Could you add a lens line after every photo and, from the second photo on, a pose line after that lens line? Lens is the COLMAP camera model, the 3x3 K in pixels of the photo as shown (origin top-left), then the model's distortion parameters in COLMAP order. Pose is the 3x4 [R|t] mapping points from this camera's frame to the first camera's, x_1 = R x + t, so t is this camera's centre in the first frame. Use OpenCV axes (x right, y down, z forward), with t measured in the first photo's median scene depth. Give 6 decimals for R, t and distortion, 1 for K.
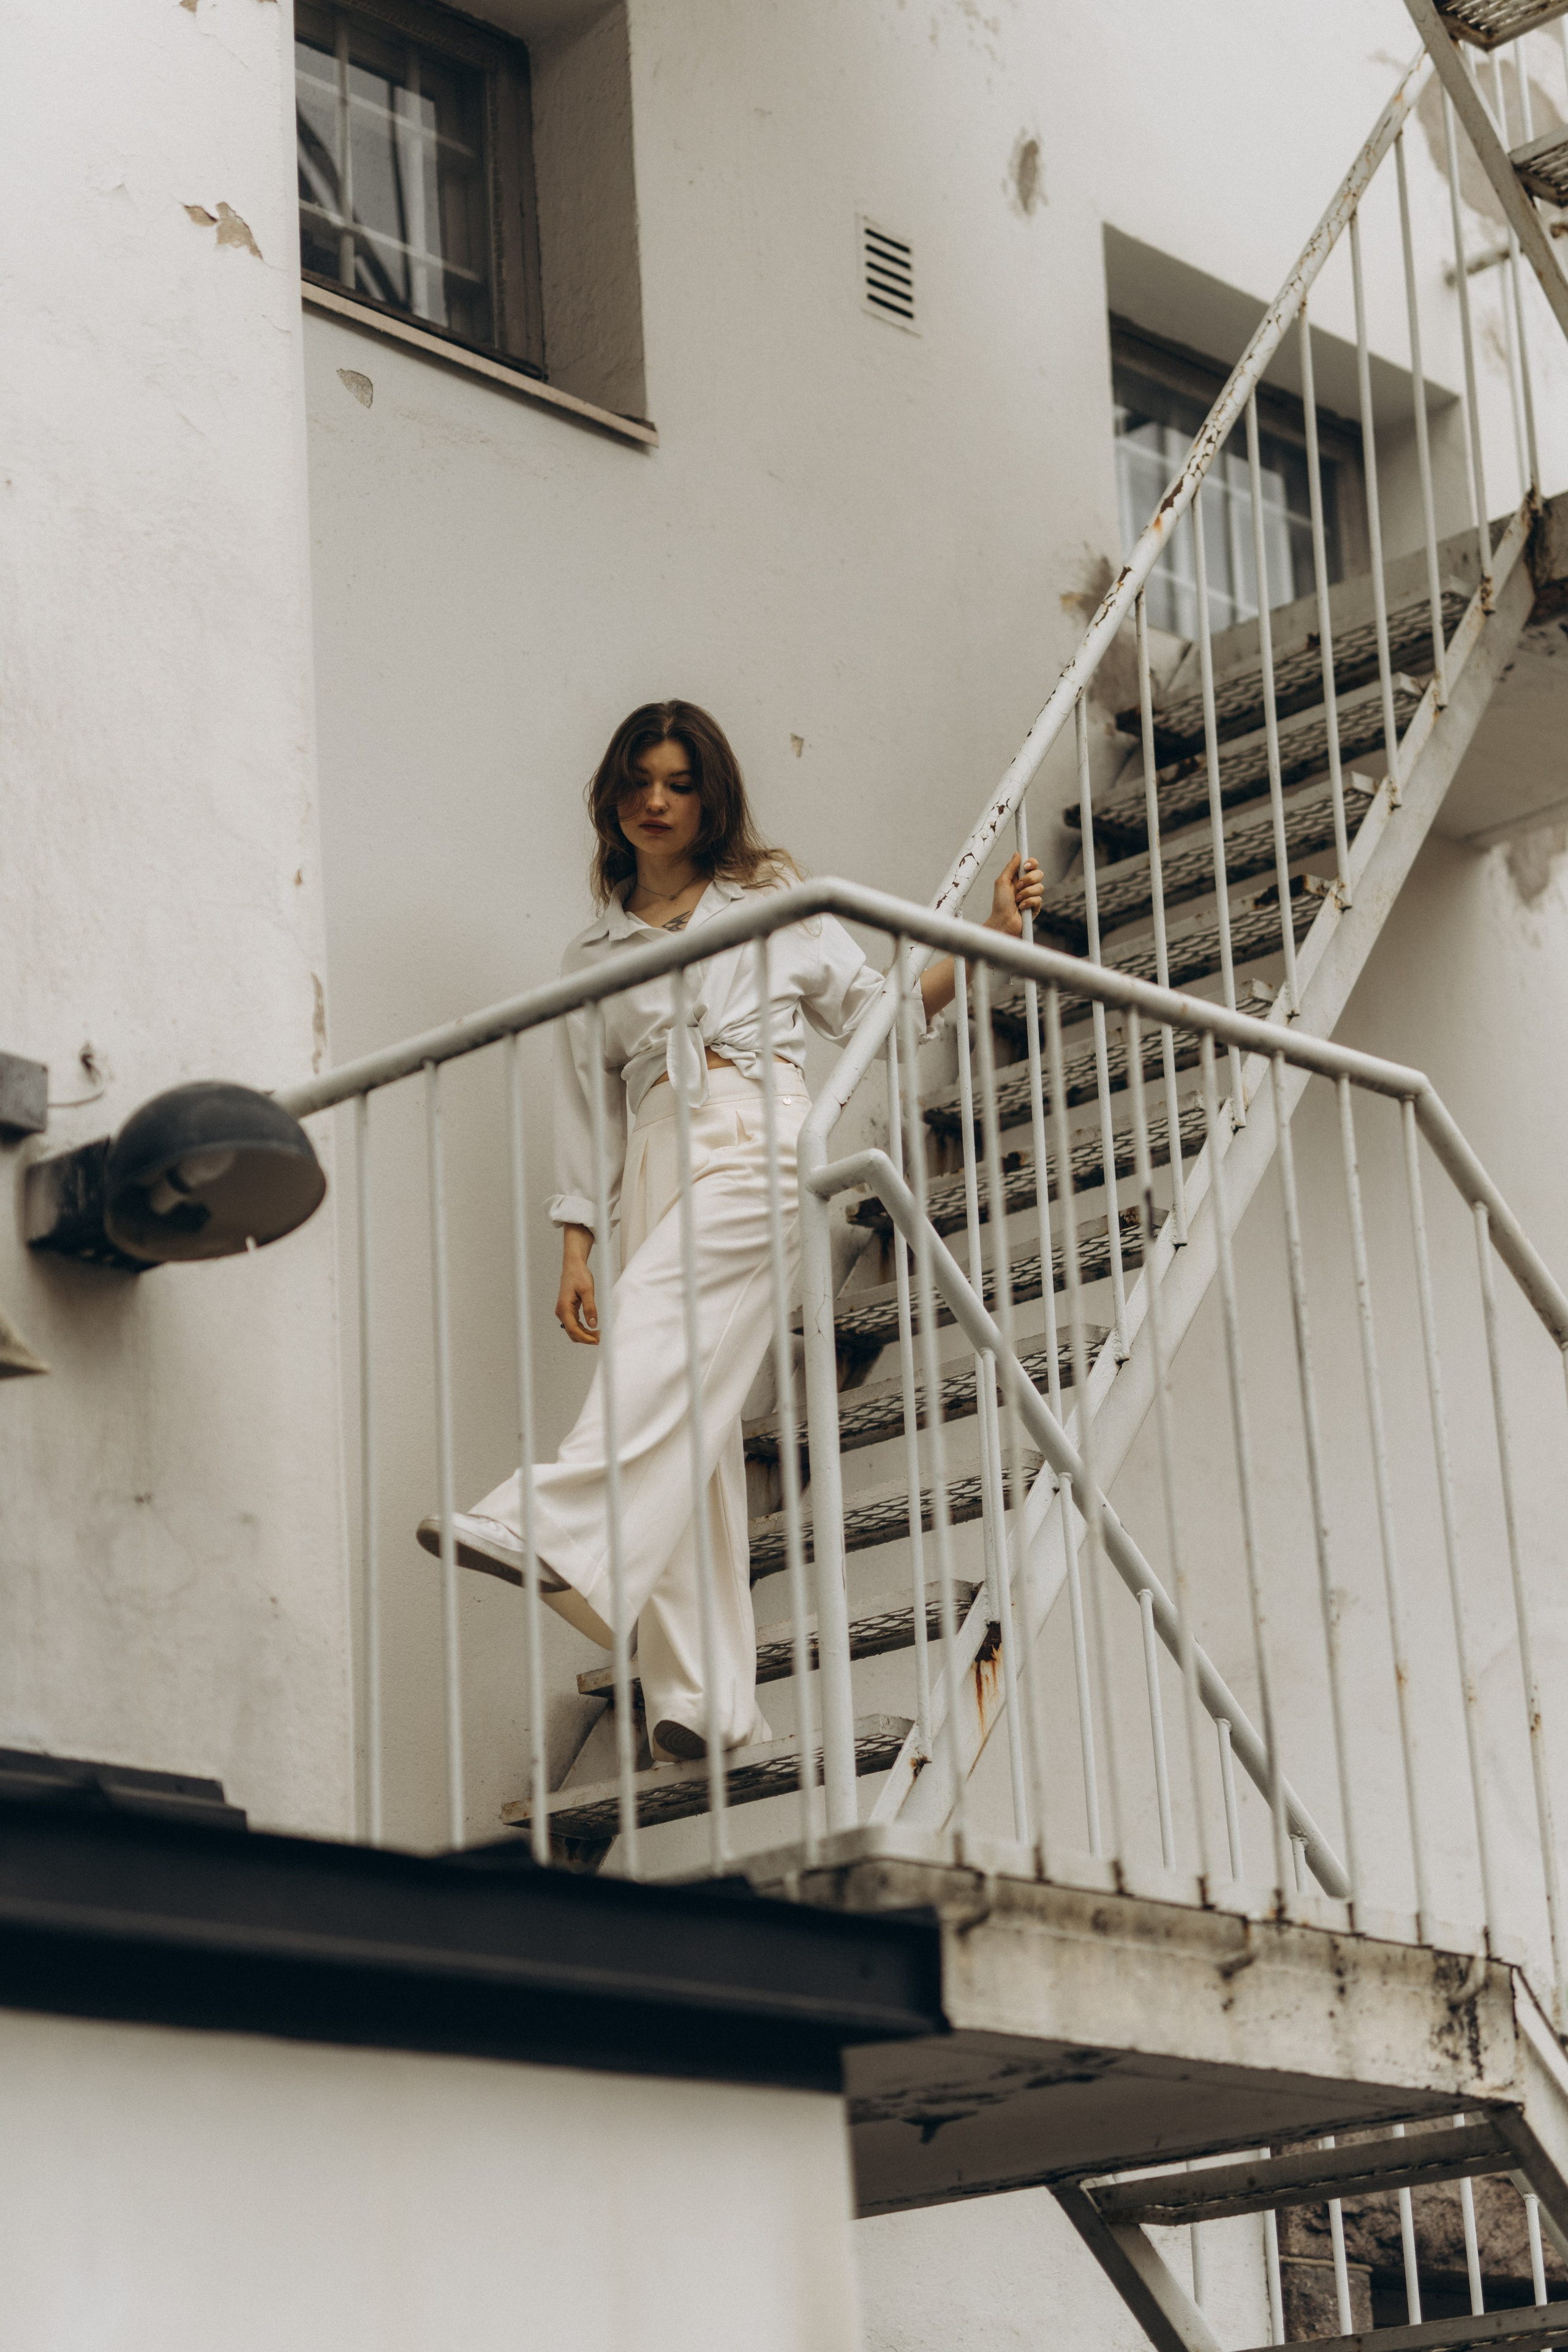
lens RADIAL K [[5413.3, 0, 775.6], [0, 5413.3, 1181.2], [0, 0, 1]] dist [0.840729, -8.857357]
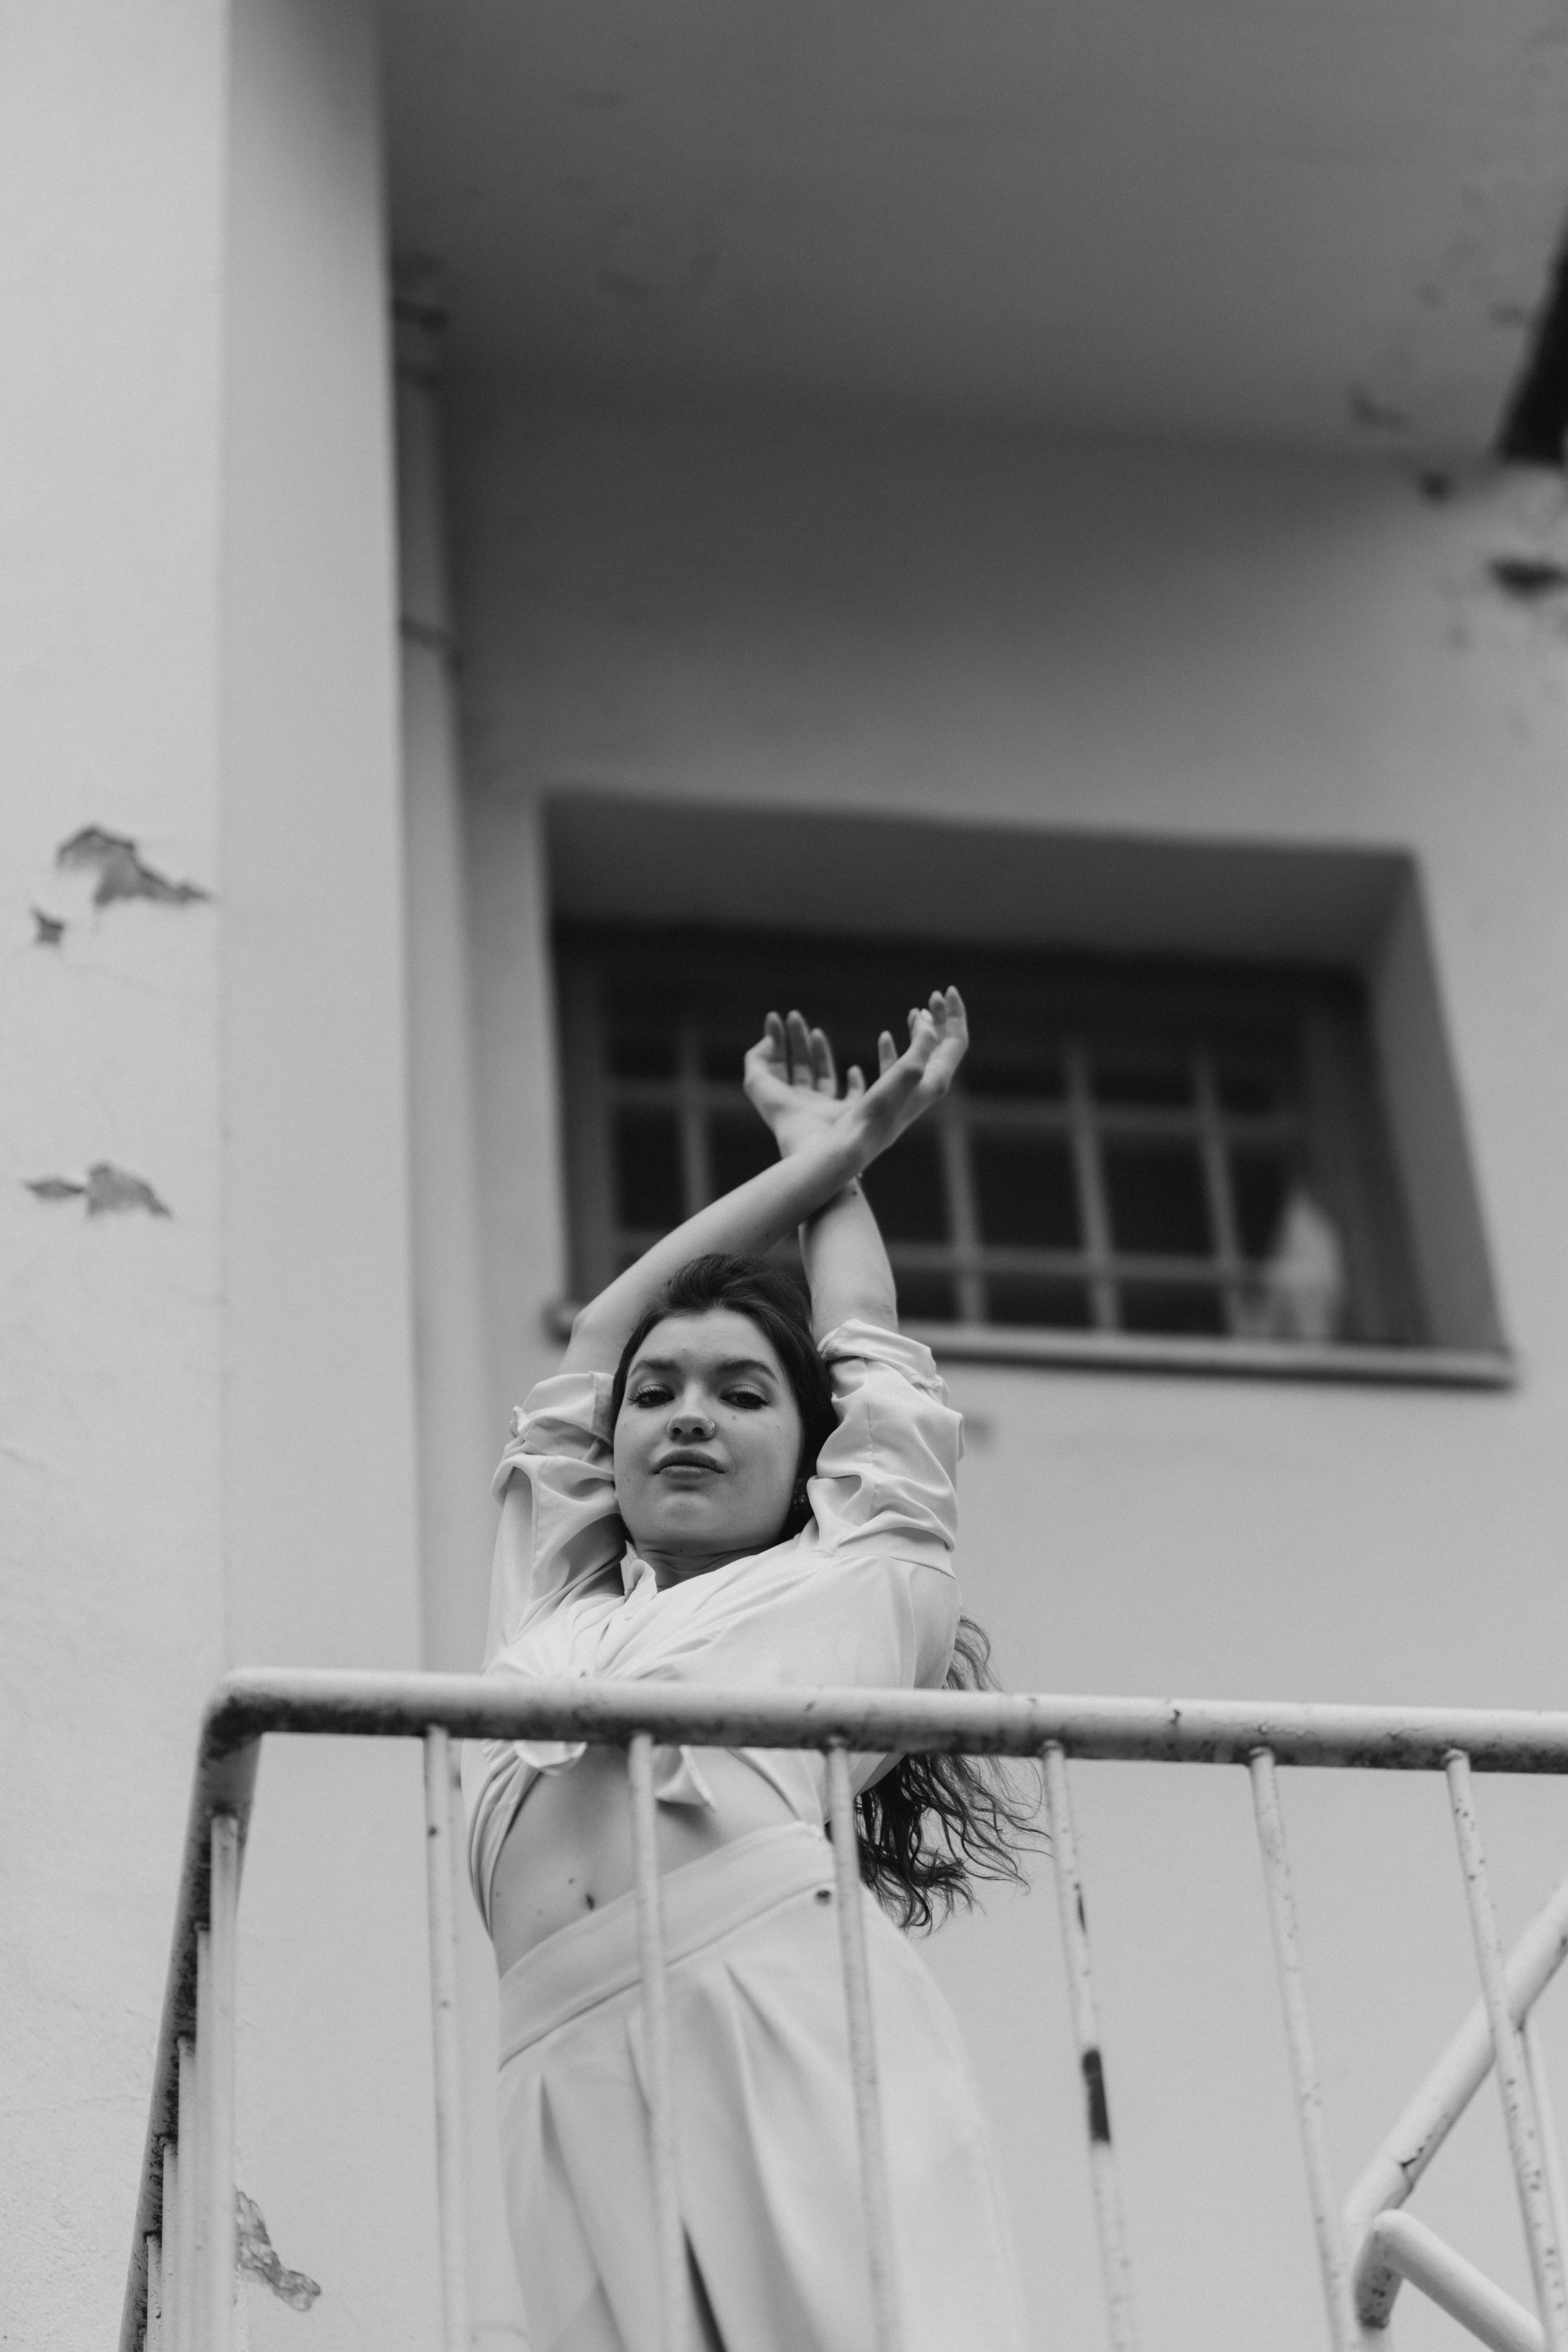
lens RADIAL K [[5584.4, 0, 740.2], [0, 5584.4, 1175.2], [0, 0, 1]] dist [-0.071970, -0.158456]
pose [[0.795912, -0.386596, -0.465905, 0.293864], [0.209816, 0.898013, -0.386717, 0.114042], [0.567892, 0.210038, 0.795853, 0.486236]]
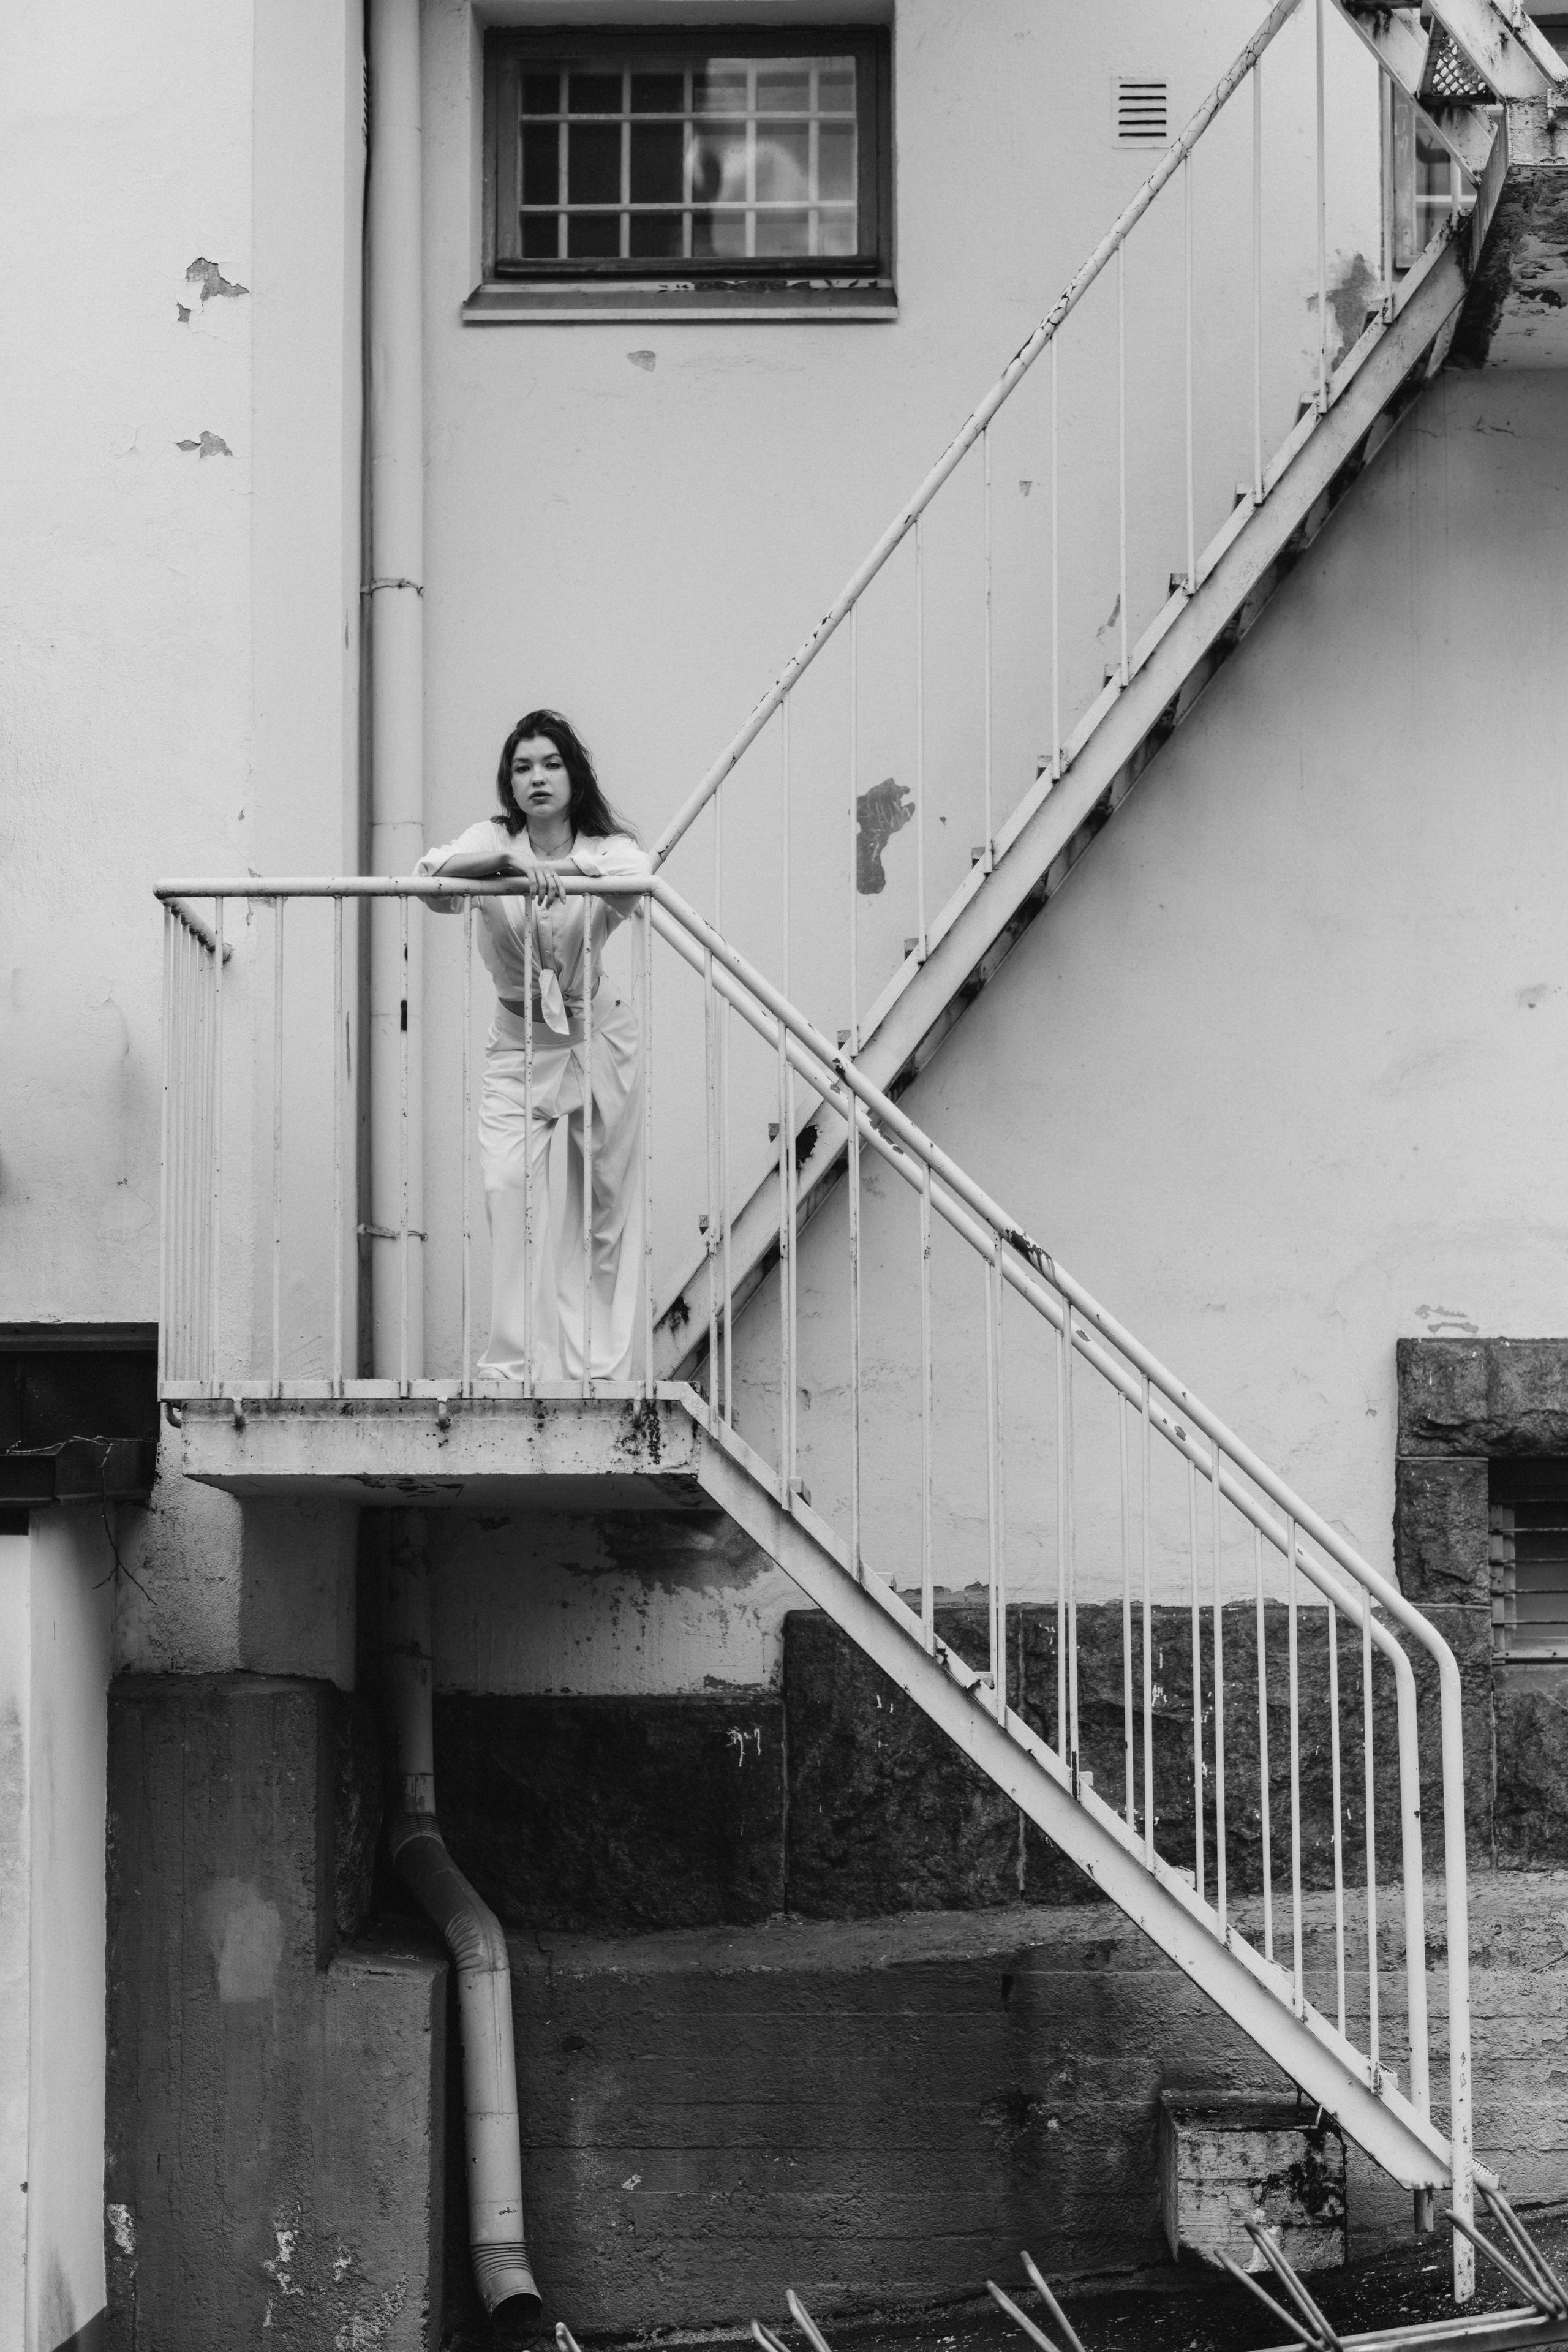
lens RADIAL K [[5456.5, 0, 790.2], [0, 5456.5, 1178.9], [0, 0, 1]] dist [0.012470, 0.143871]
pose [[0.672187, -0.031433, -0.739714, 1.352369], [0.204403, 0.968147, 0.144604, -0.160365], [0.711607, -0.248401, 0.657201, -0.102741]]
